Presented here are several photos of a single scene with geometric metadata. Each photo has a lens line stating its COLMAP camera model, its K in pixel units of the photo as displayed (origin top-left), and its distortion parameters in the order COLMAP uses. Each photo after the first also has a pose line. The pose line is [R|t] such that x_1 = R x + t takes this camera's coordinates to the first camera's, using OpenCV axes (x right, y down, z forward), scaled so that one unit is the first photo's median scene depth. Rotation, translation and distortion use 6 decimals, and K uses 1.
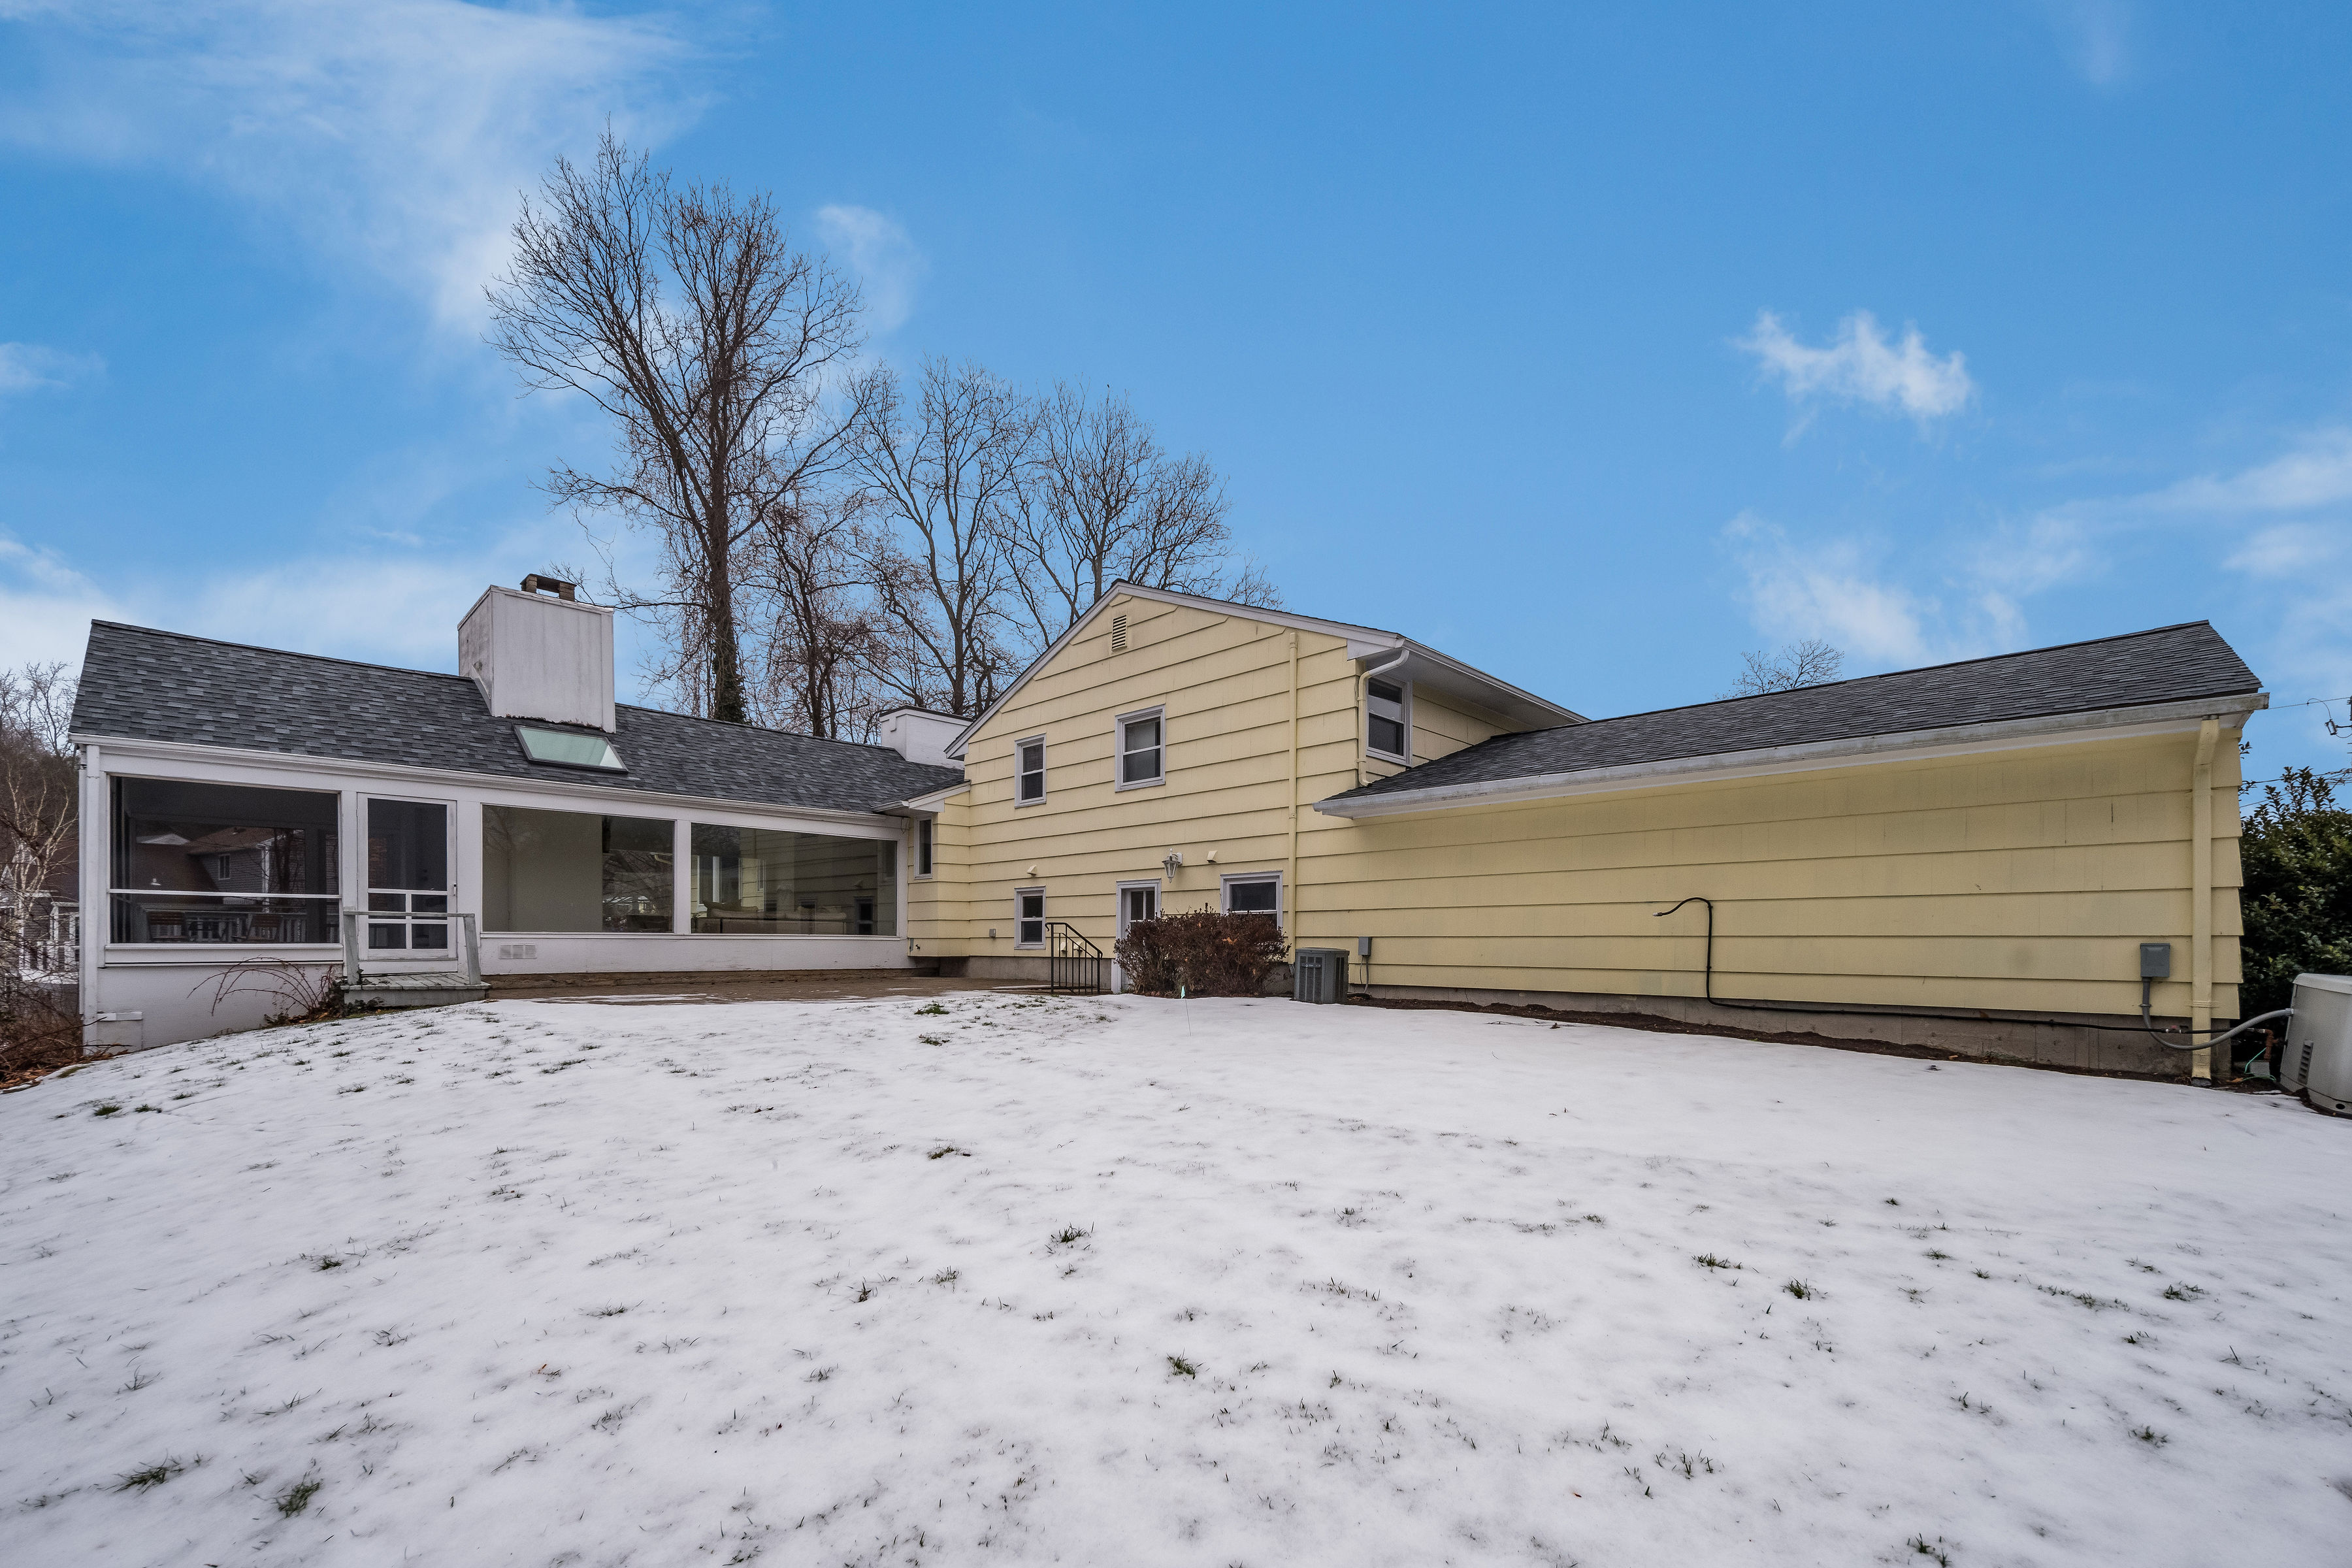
lens RADIAL K [[959.3, 0, 1180.7], [0, 959.3, 941.4], [0, 0, 1]] dist [0.010630, -0.007103]
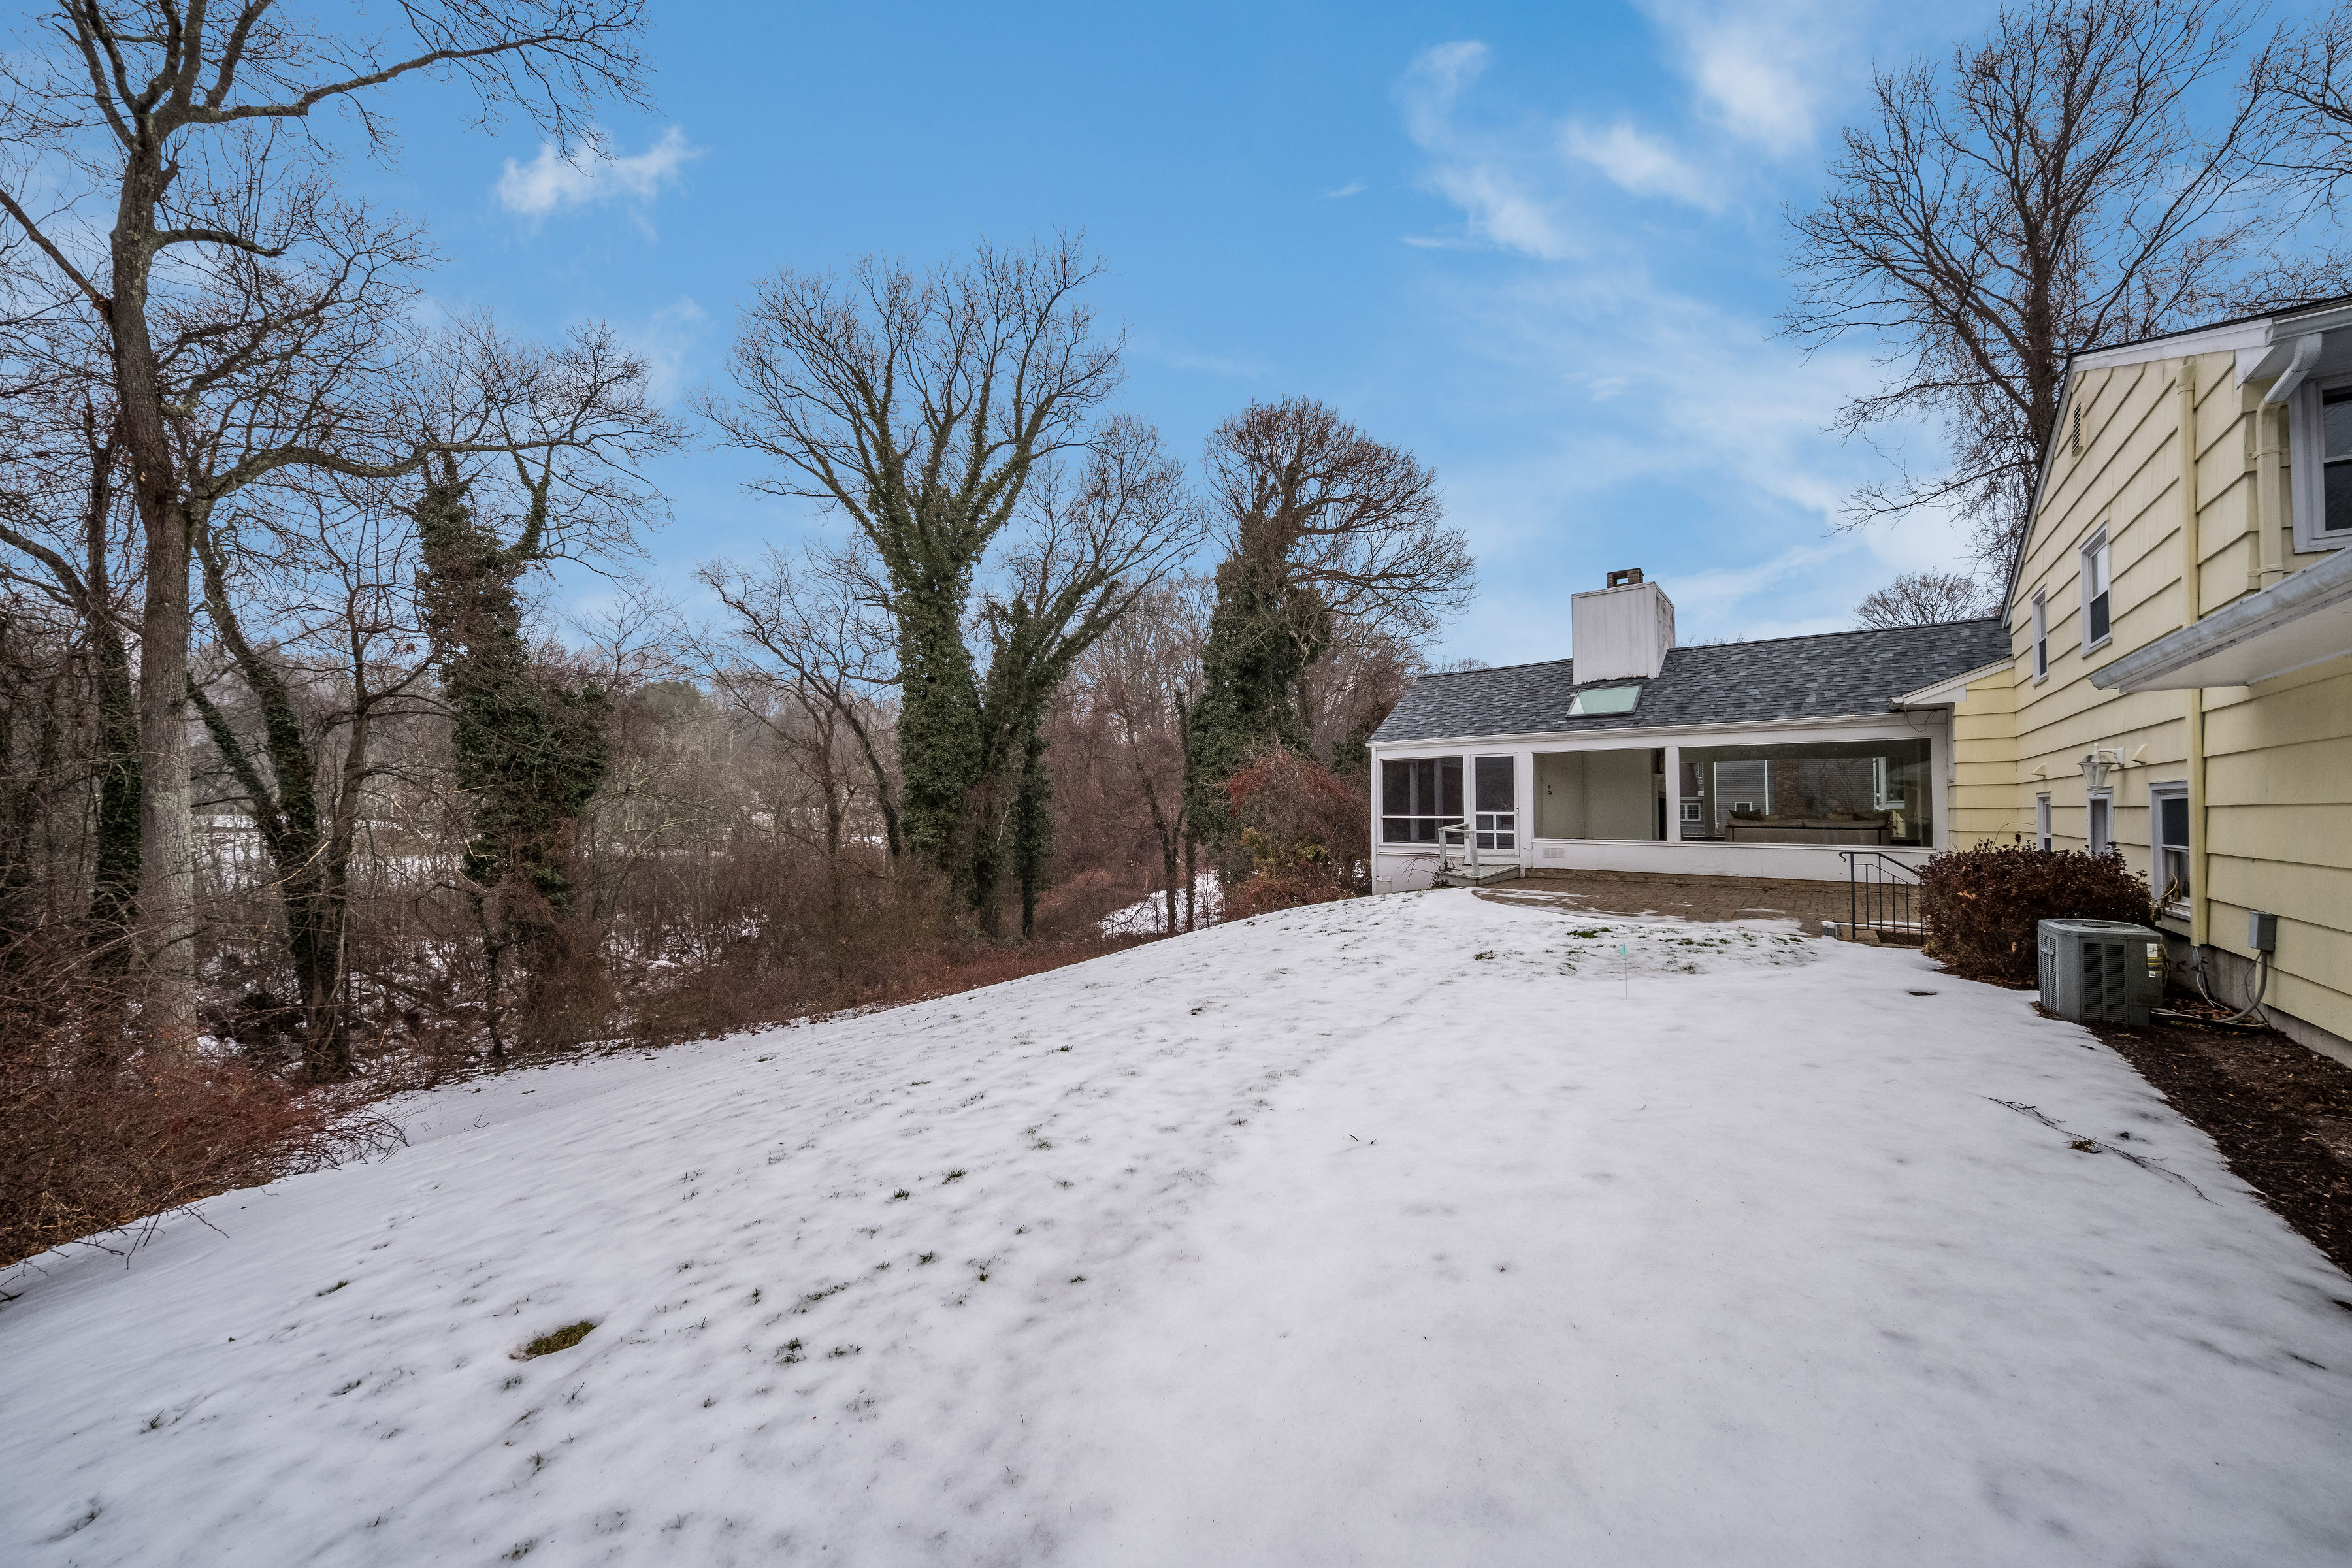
lens RADIAL K [[817.4, 0, 1176.0], [0, 817.4, 784.0], [0, 0, 1]] dist [0.001810, -0.003179]
pose [[0.114516, -0.036248, -0.992760, 1.393087], [0.002586, 0.999342, -0.036190, -0.149254], [0.993418, 0.001577, 0.114534, 0.919291]]
